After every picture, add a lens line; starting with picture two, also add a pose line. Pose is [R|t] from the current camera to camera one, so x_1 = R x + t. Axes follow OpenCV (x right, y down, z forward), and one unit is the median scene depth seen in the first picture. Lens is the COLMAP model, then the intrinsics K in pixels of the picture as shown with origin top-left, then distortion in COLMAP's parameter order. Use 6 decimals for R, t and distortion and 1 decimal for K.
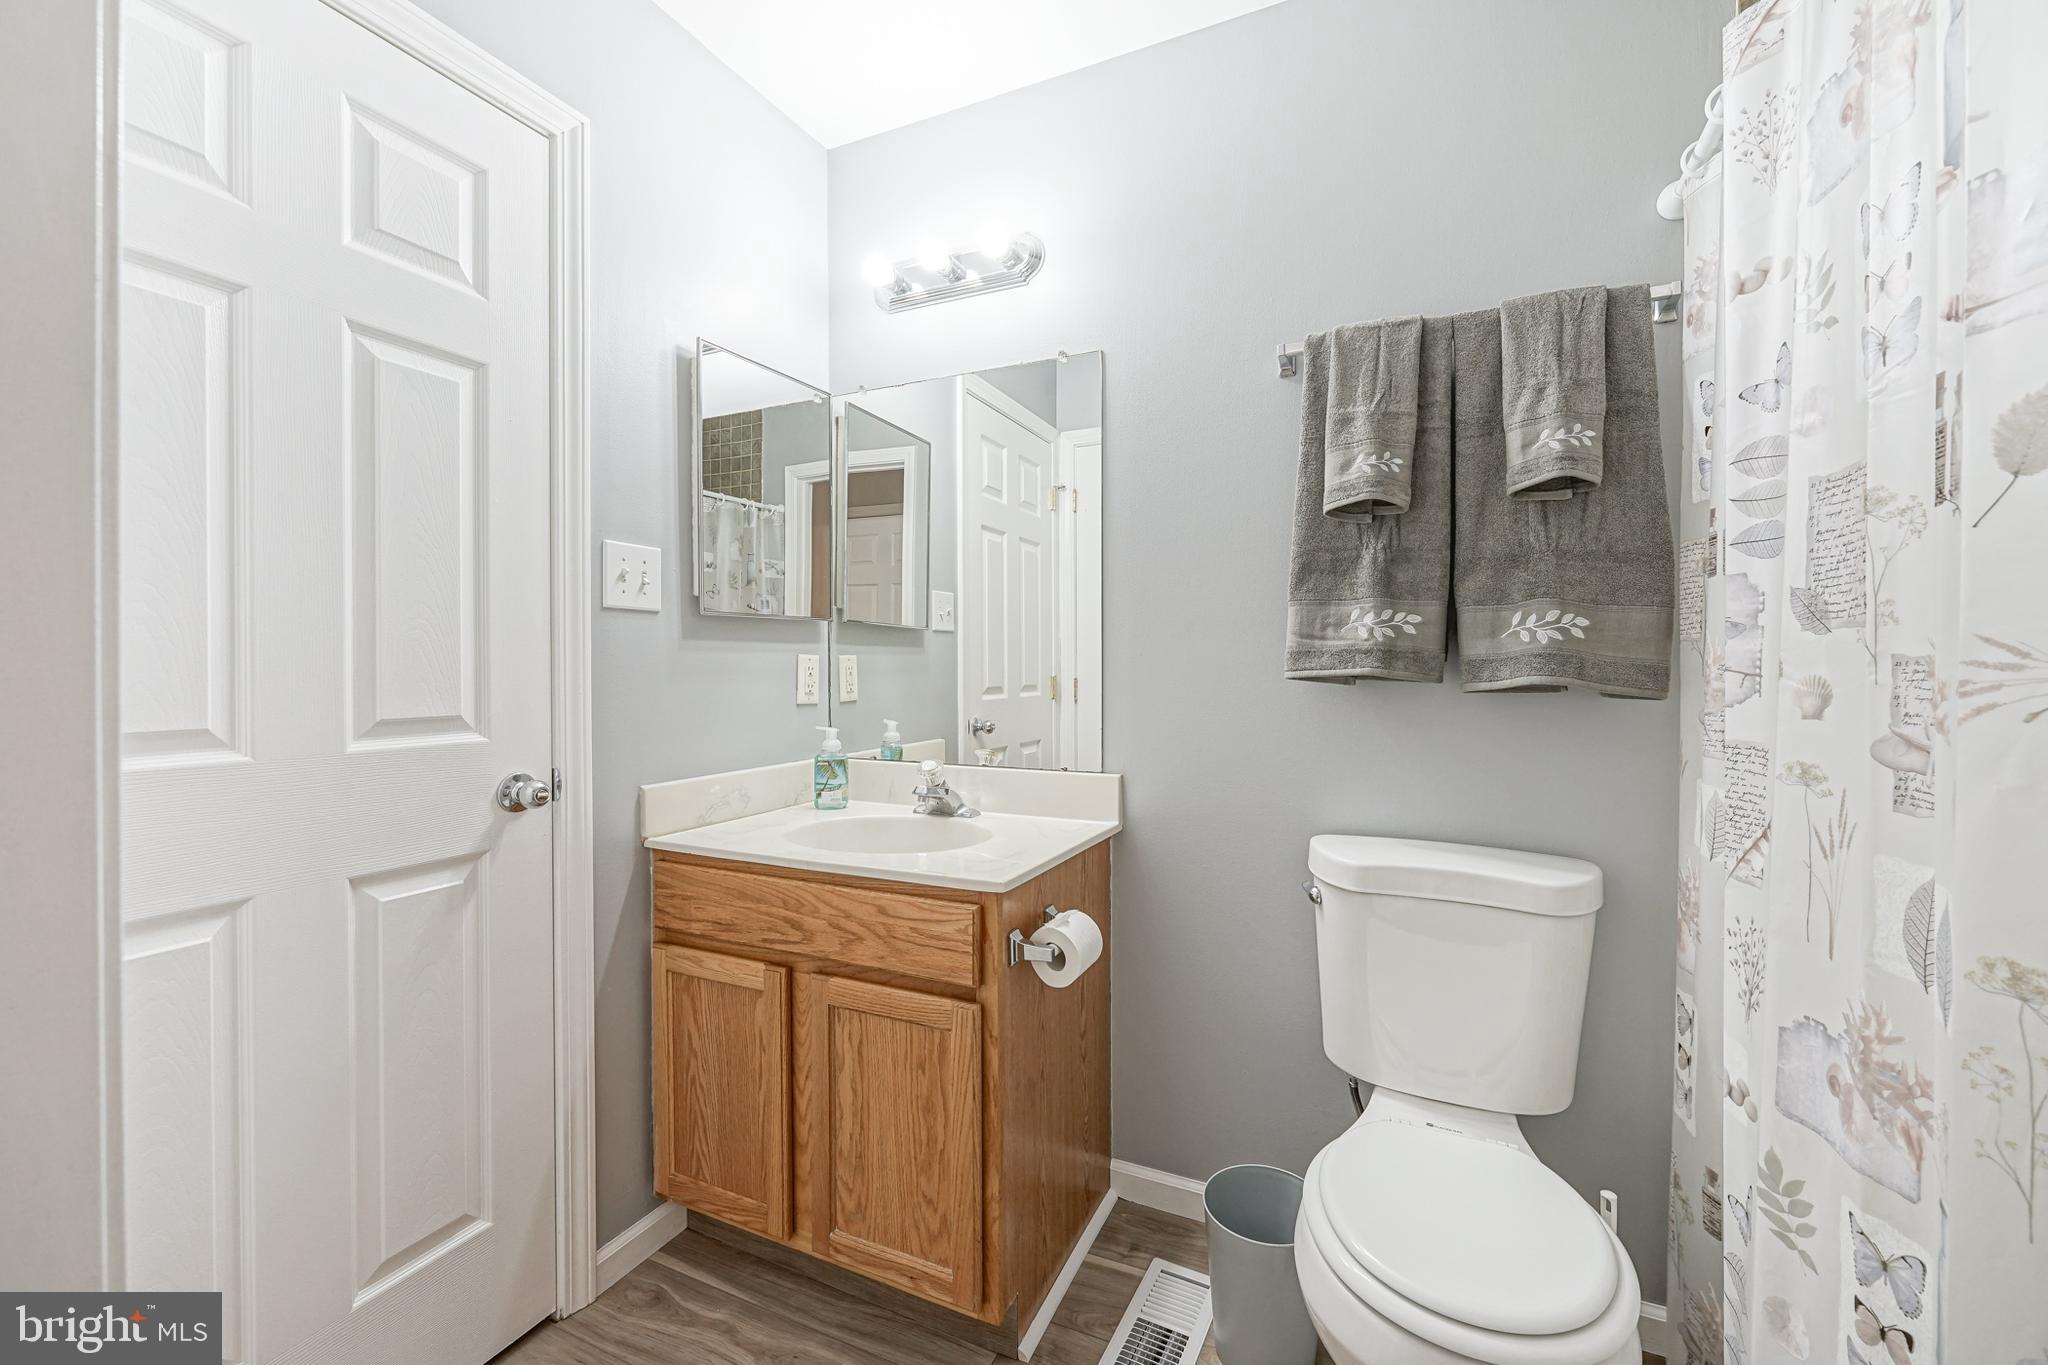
lens RADIAL K [[816.5, 0, 1025.7], [0, 816.5, 674.1], [0, 0, 1]] dist [-0.003001, 0.000757]
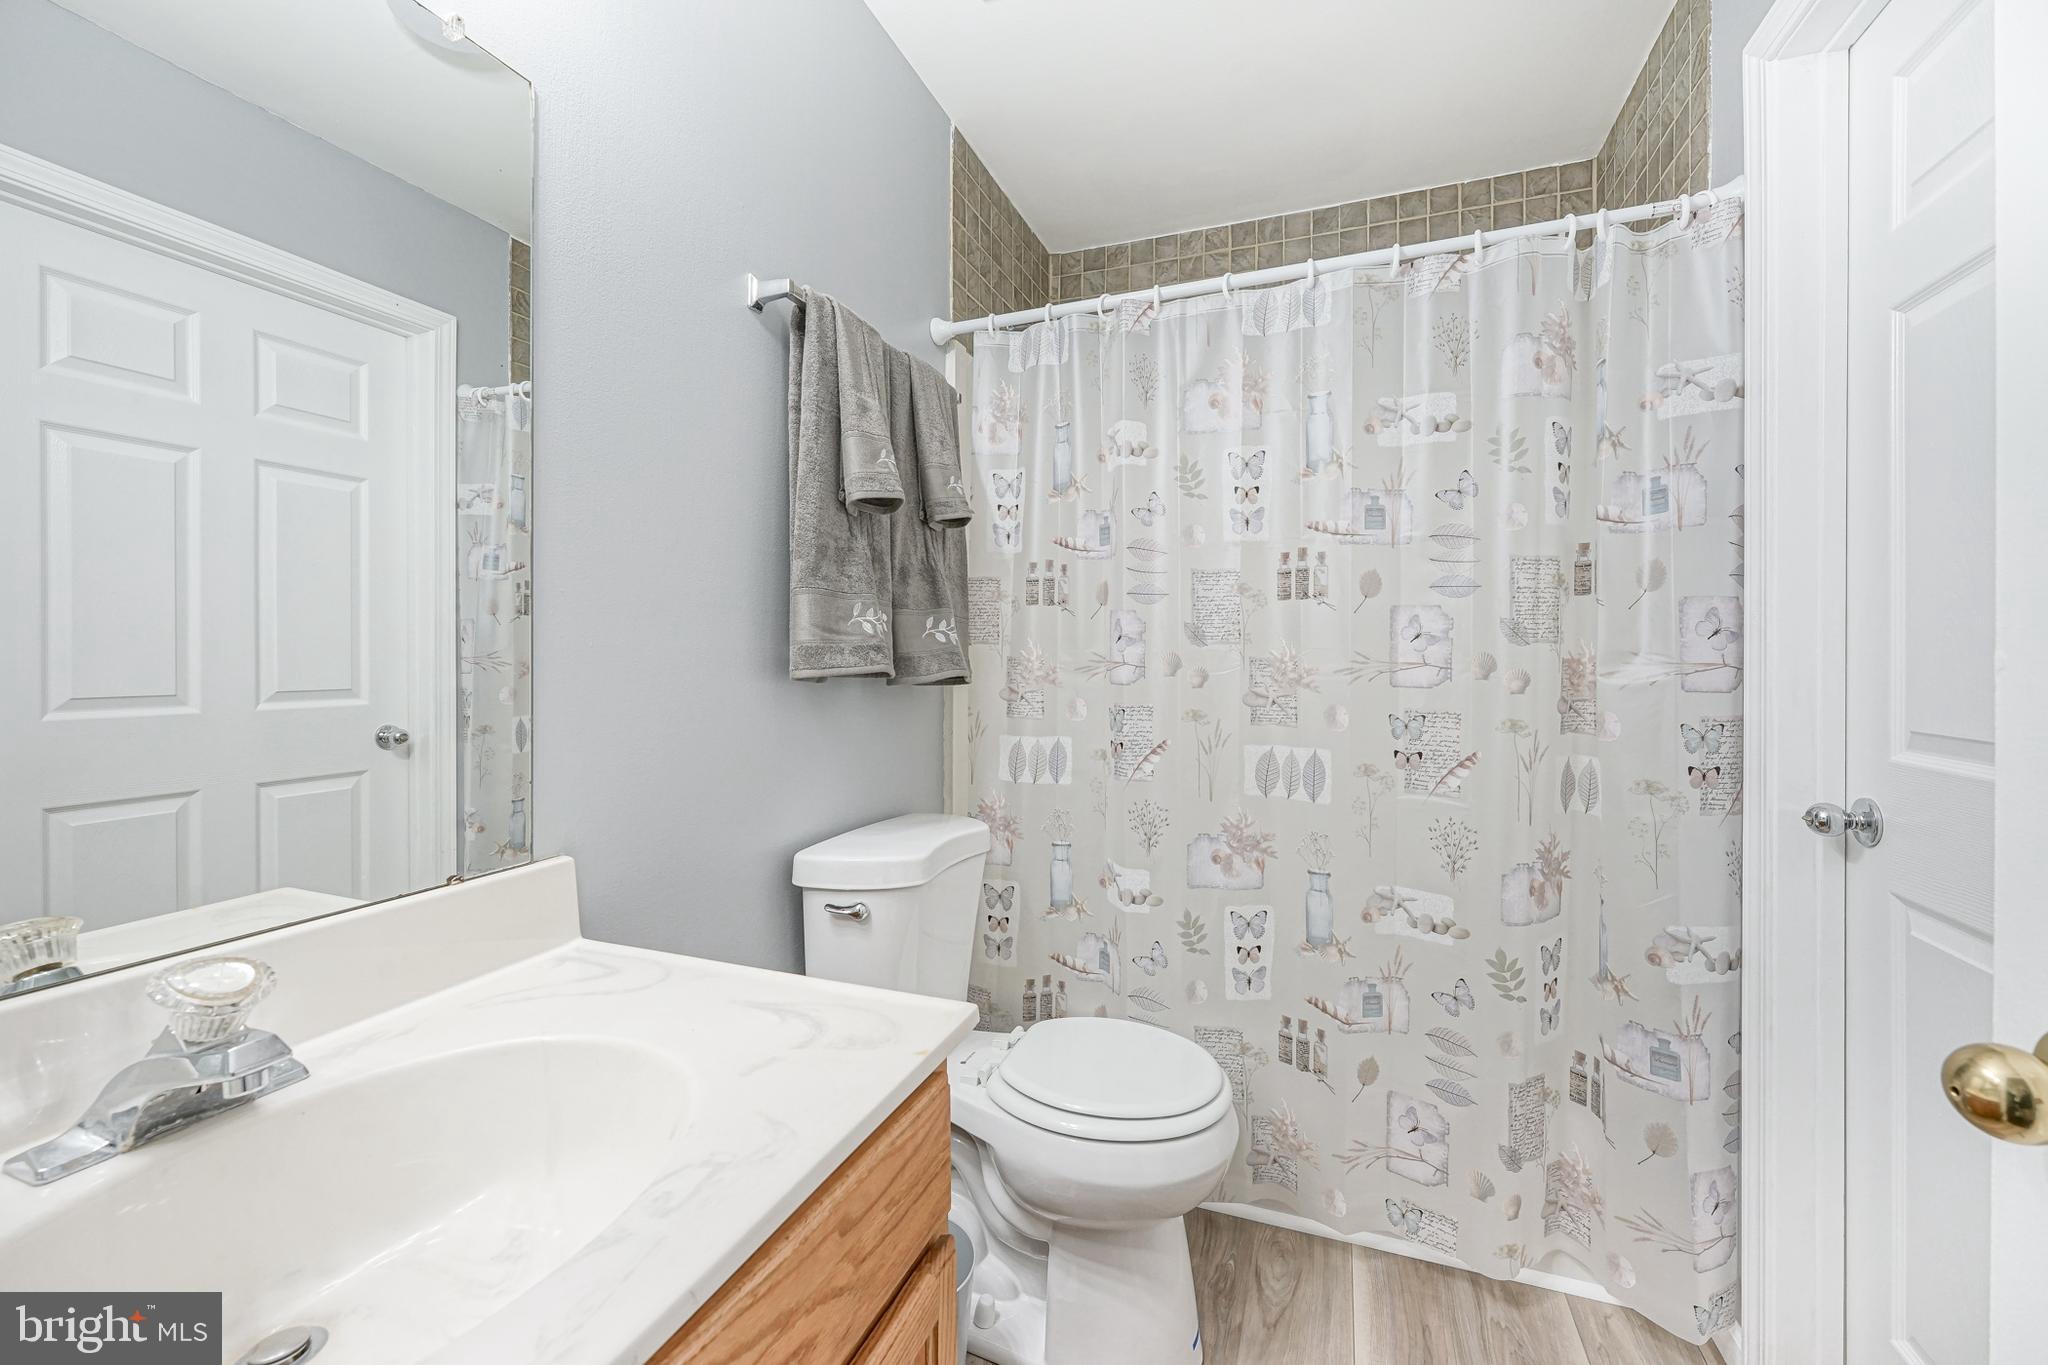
lens RADIAL K [[816.5, 0, 1024.9], [0, 816.5, 666.0], [0, 0, 1]] dist [-0.003001, 0.000757]
pose [[-0.068746, -0.012899, 0.997551, -0.633985], [0.008864, 0.999869, 0.013539, -0.018944], [-0.997595, 0.009773, -0.068623, 0.953930]]
